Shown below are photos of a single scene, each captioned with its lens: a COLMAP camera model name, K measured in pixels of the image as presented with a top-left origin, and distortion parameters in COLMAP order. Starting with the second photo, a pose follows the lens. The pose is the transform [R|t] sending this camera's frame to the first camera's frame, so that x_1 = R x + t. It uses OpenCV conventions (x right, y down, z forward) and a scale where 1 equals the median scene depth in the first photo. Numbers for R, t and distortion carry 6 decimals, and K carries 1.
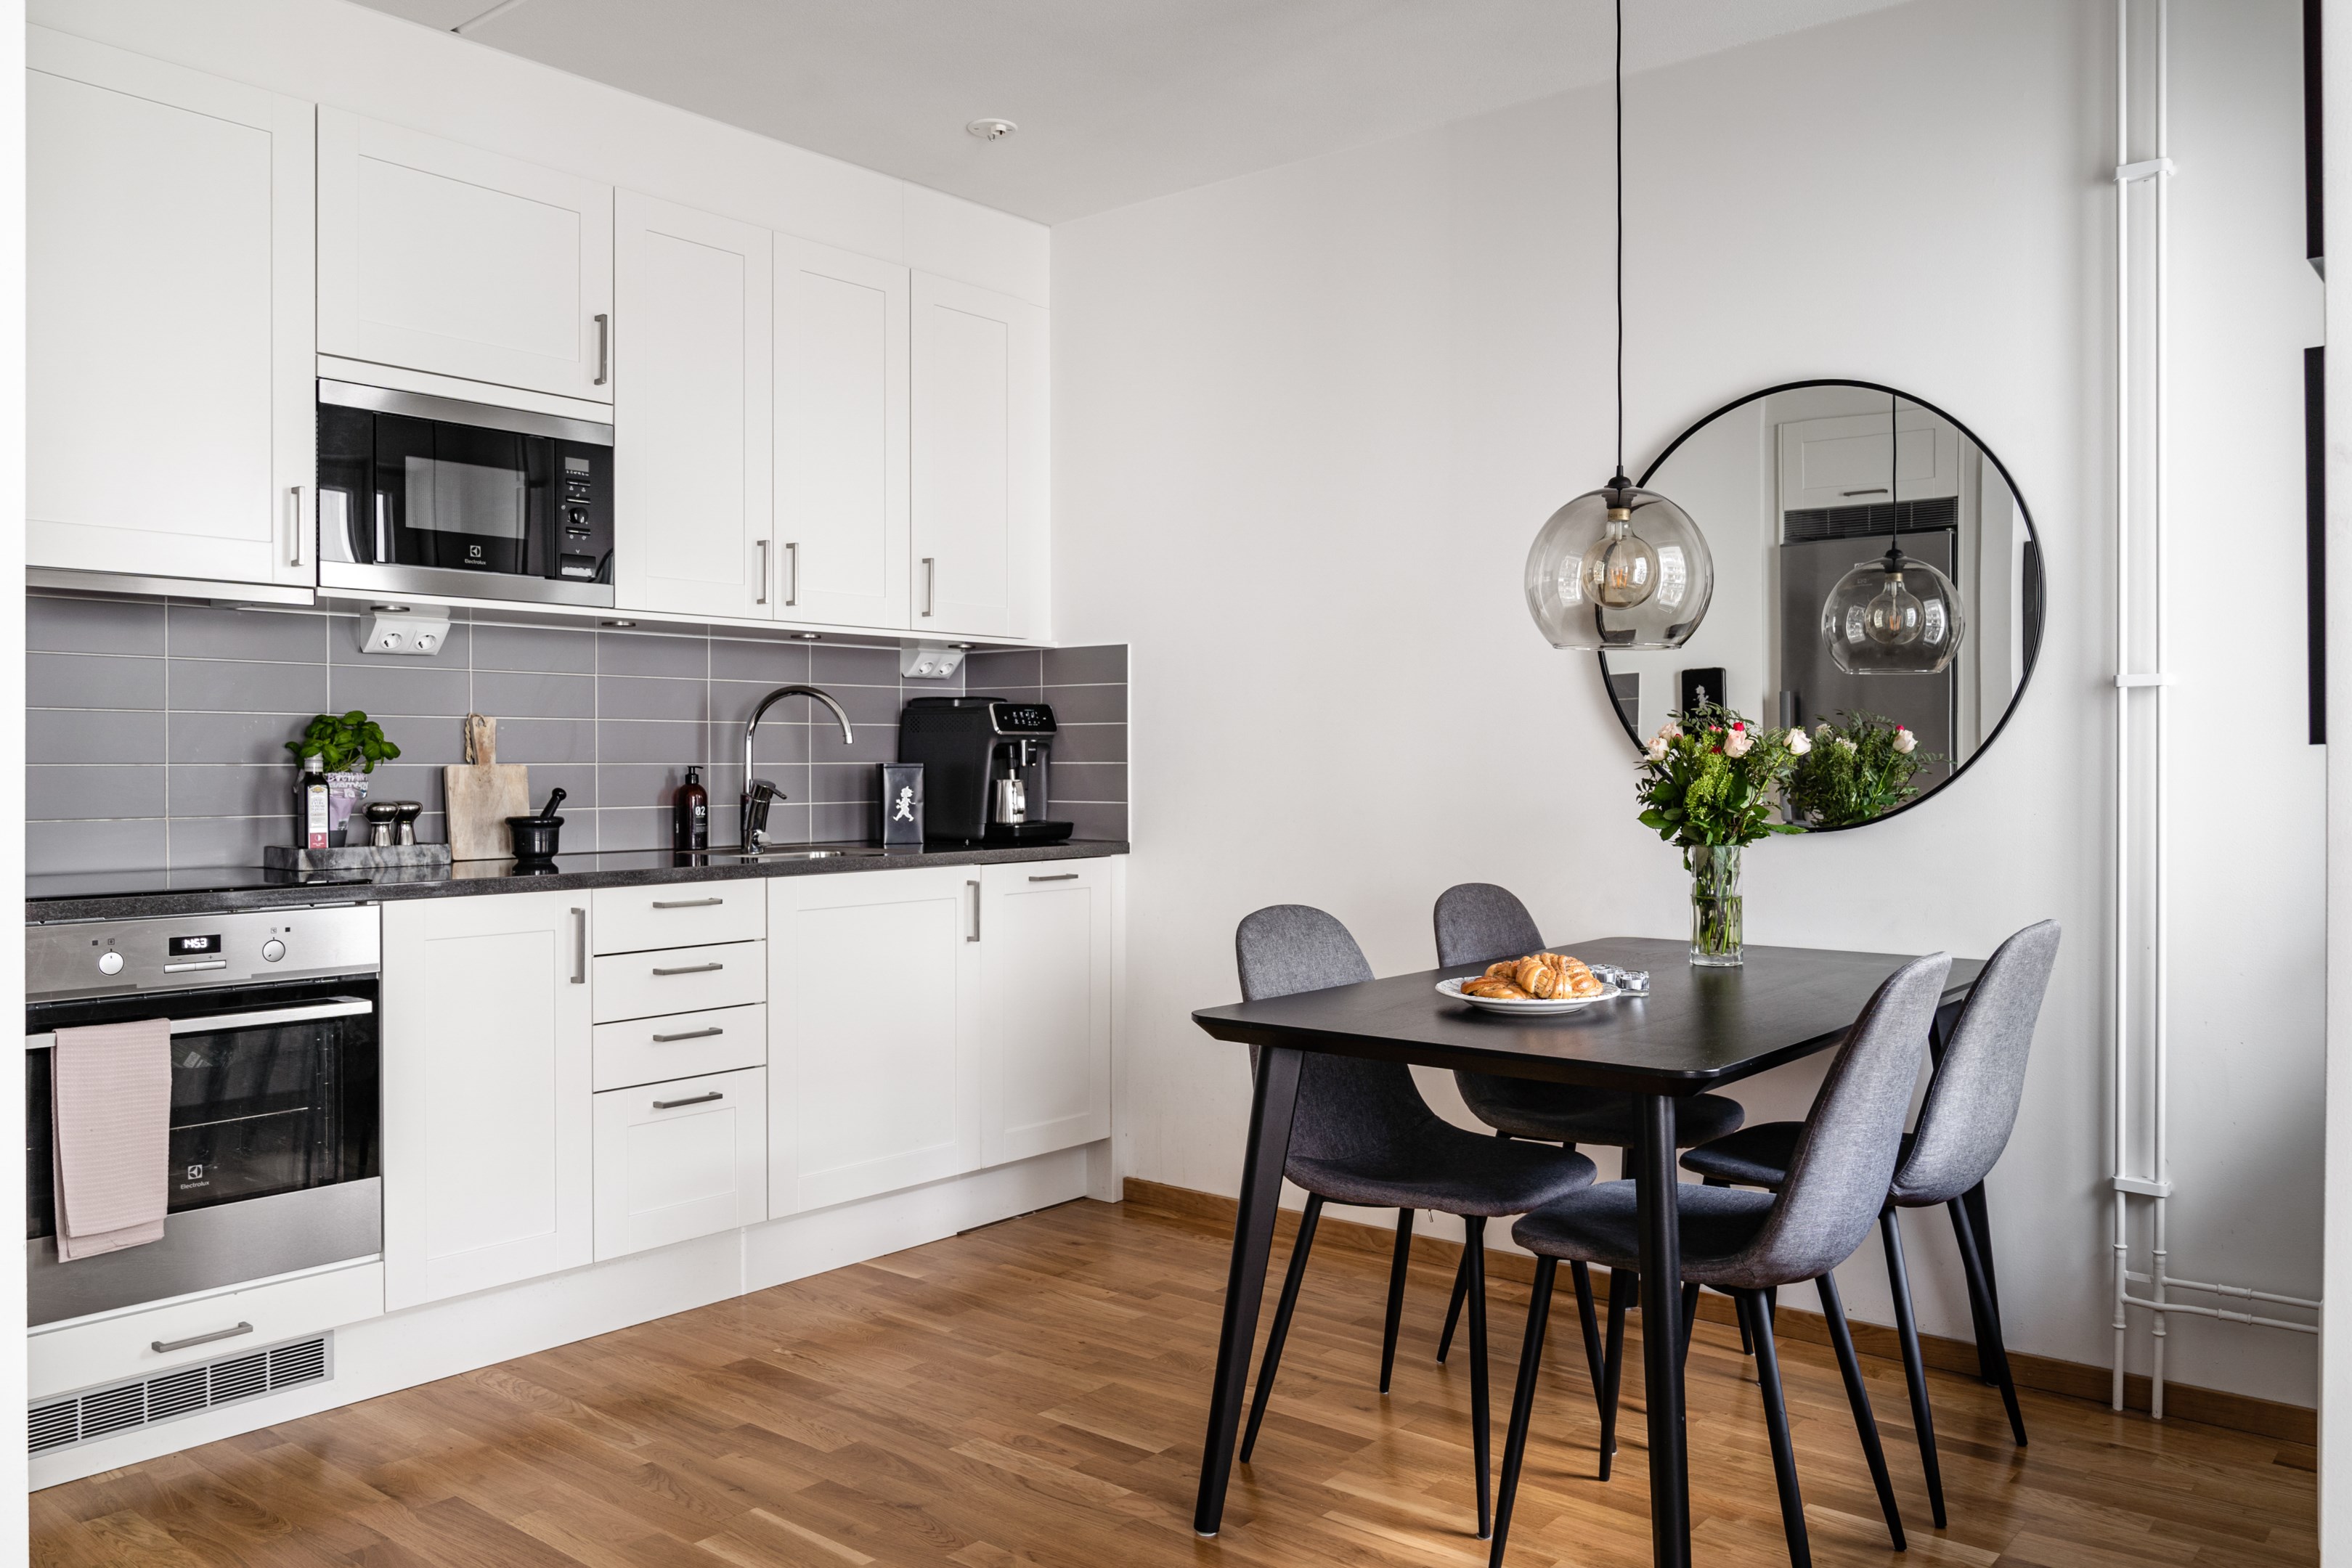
lens RADIAL K [[1767.9, 0, 1181.5], [0, 1767.9, 791.8], [0, 0, 1]] dist [-0.047636, 0.000649]
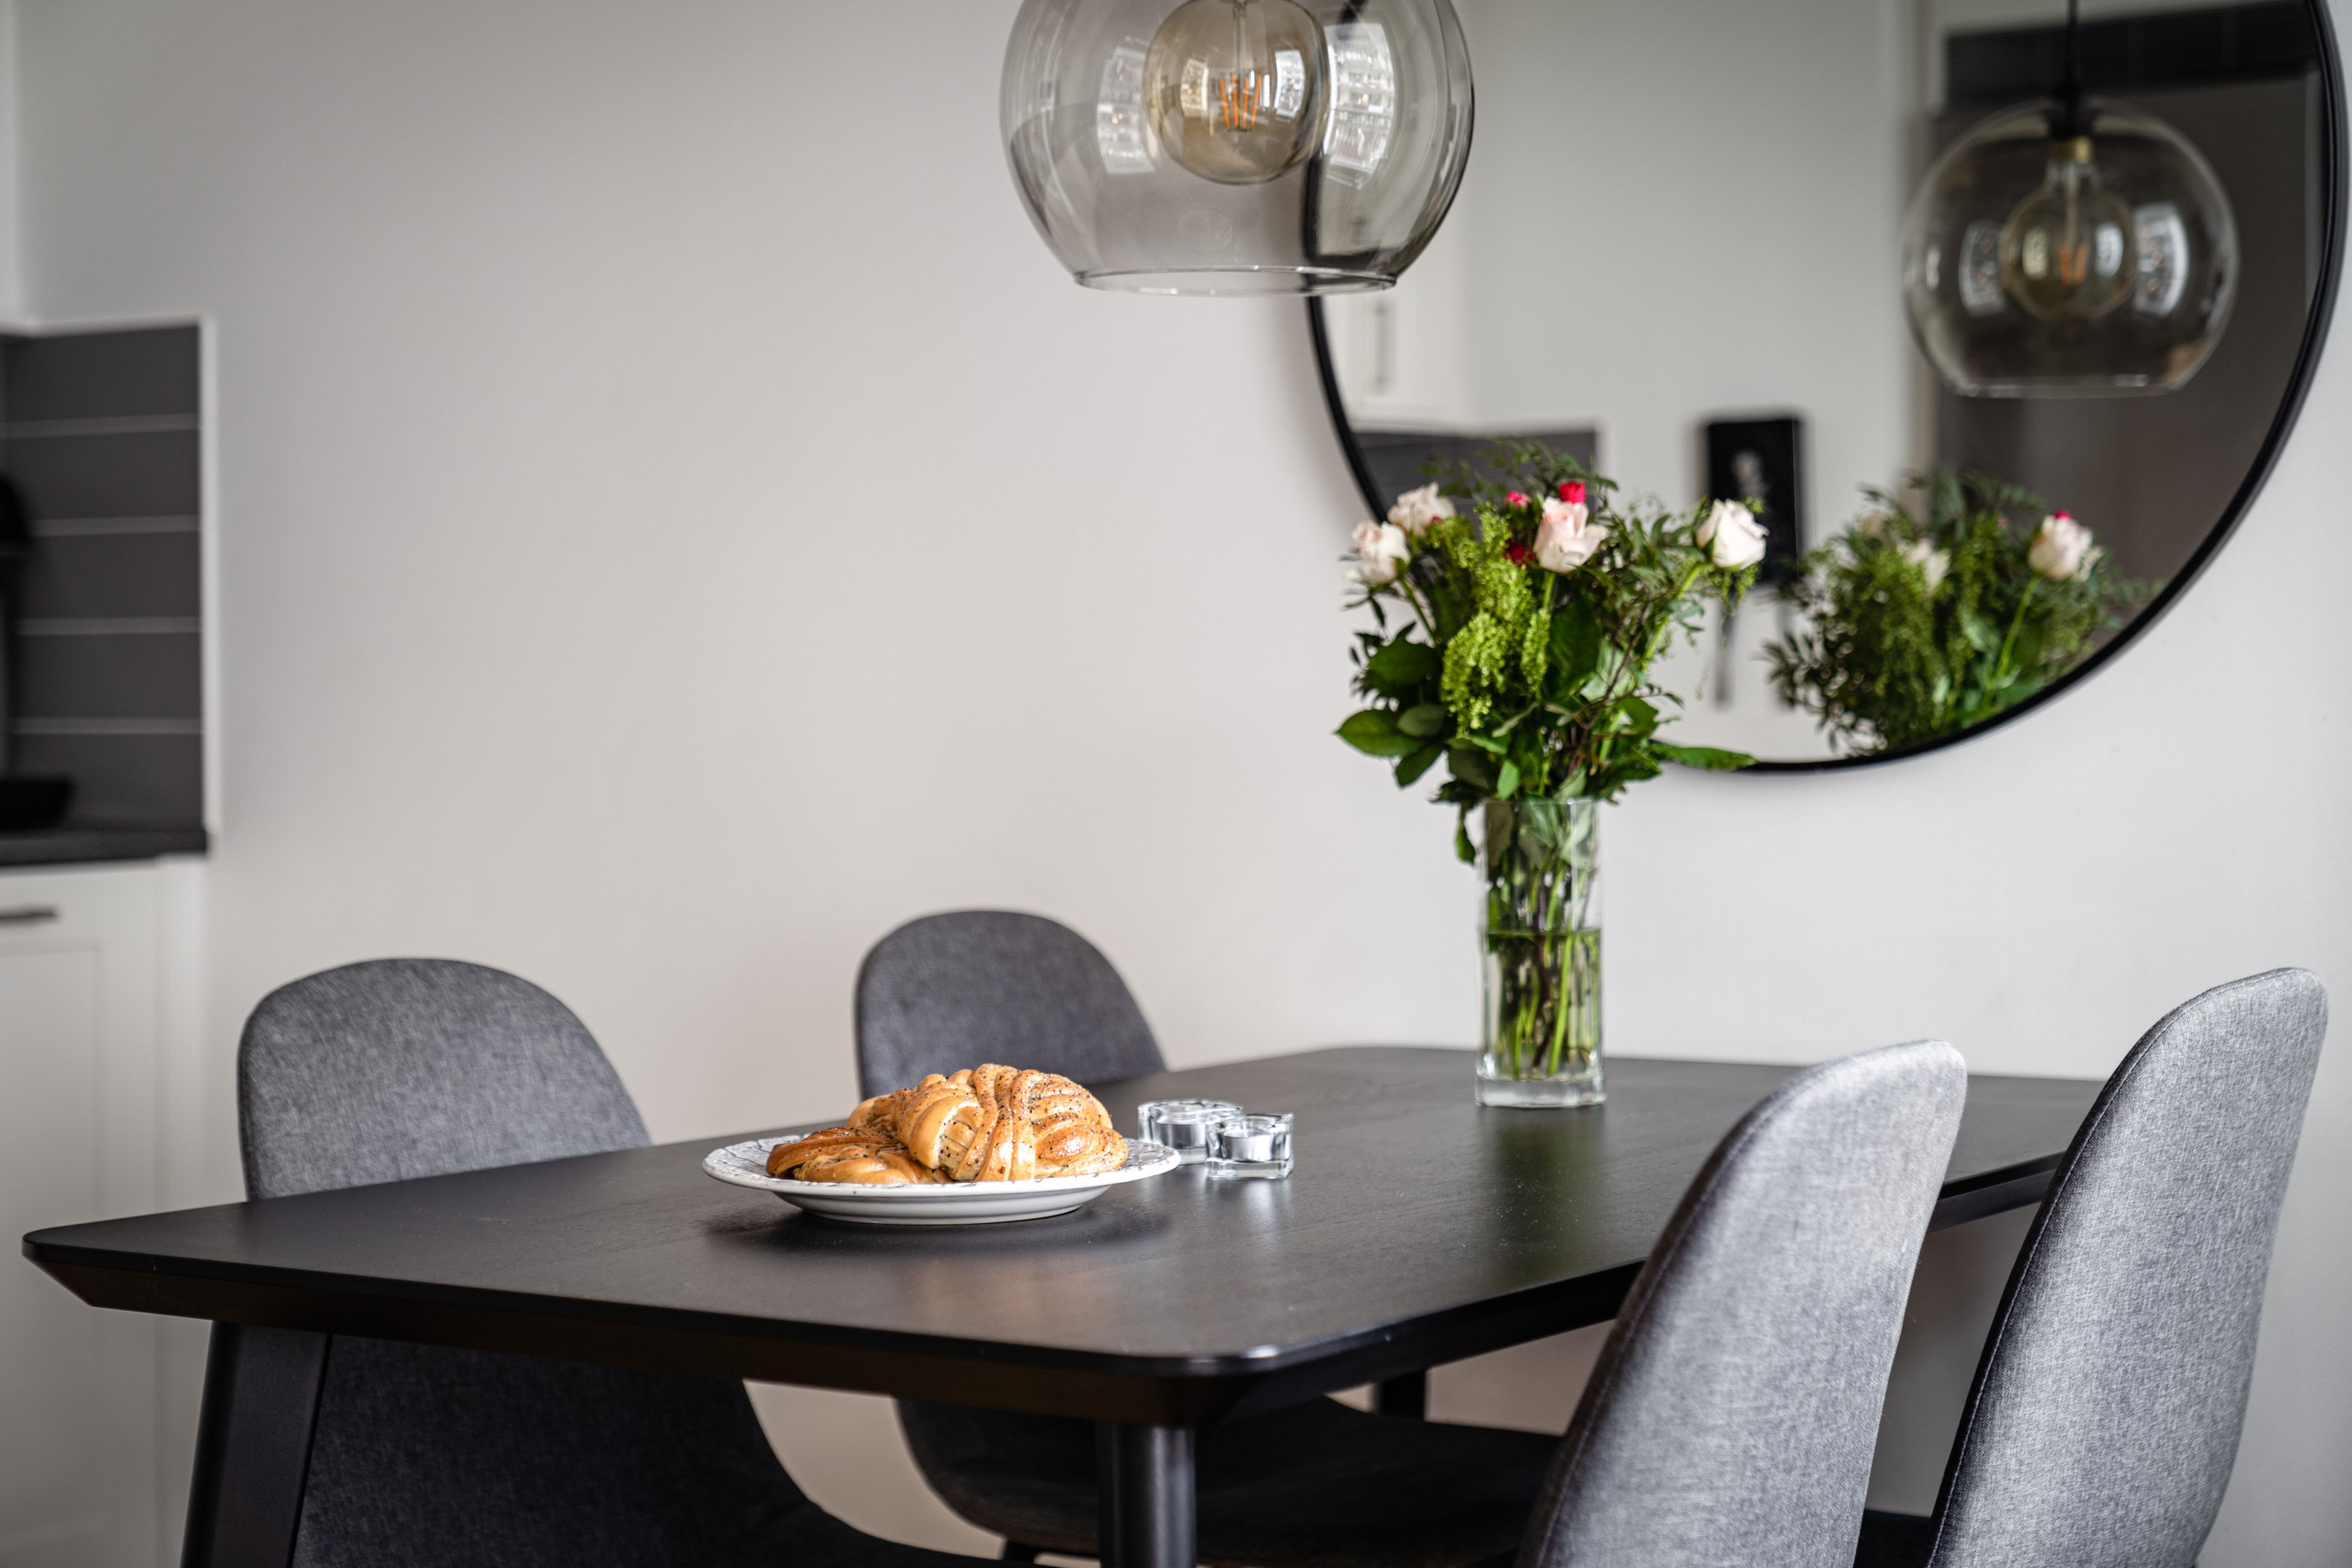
lens RADIAL K [[4261.3, 0, 1171.3], [0, 4261.3, 767.6], [0, 0, 1]] dist [0.003147, 0.000000]
pose [[0.993023, -0.005032, 0.117815, 0.110499], [0.004450, 0.999977, 0.005197, 0.018016], [-0.117838, -0.004636, 0.993022, 0.063227]]
